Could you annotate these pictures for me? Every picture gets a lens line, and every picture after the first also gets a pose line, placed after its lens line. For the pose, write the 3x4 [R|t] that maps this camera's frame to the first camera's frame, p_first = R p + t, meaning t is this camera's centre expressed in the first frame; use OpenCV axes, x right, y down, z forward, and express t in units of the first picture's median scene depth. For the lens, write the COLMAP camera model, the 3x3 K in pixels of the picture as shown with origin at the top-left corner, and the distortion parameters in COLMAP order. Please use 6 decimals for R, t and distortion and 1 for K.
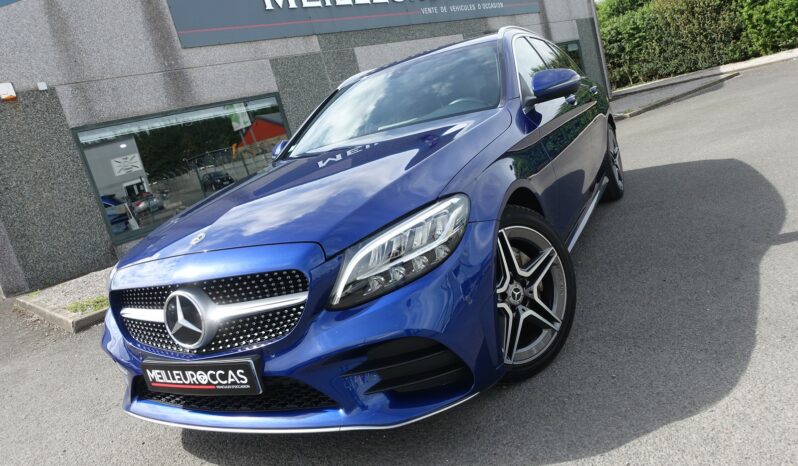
lens RADIAL K [[541.9, 0, 399.0], [0, 541.9, 233.0], [0, 0, 1]] dist [-0.004491, 0.001770]
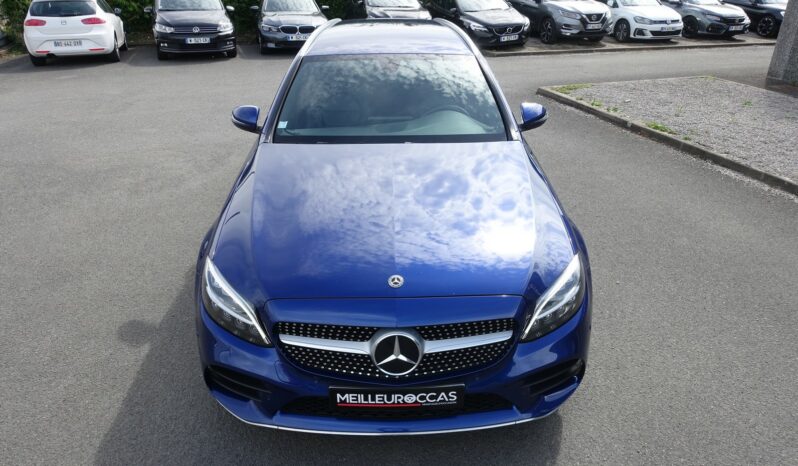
lens RADIAL K [[541.9, 0, 399.0], [0, 541.9, 233.0], [0, 0, 1]] dist [-0.004491, 0.001770]
pose [[0.853488, 0.011908, 0.520977, -1.041164], [-0.115314, 0.979271, 0.166528, -0.302565], [-0.508194, -0.202205, 0.837169, 0.069732]]
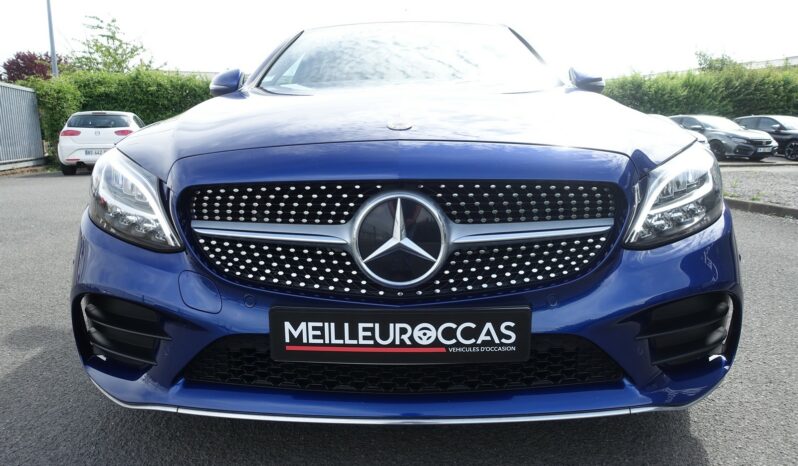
lens RADIAL K [[541.9, 0, 399.0], [0, 541.9, 233.0], [0, 0, 1]] dist [-0.004491, 0.001770]
pose [[0.875937, 0.152480, 0.457693, -0.705681], [-0.121833, 0.987902, -0.095955, 0.219109], [-0.466787, 0.028289, 0.883917, 0.465762]]
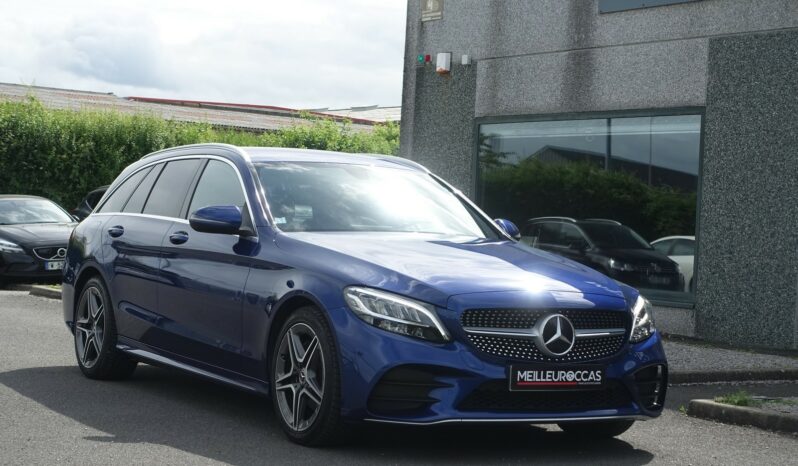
lens RADIAL K [[1819.6, 0, 399.0], [0, 1819.6, 233.0], [0, 0, 1]] dist [-0.132790, -0.363611]
pose [[0.501738, 0.259337, 0.825229, -4.695809], [-0.013355, 0.956209, -0.292378, 1.329143], [-0.864916, 0.135676, 0.483231, -0.979900]]
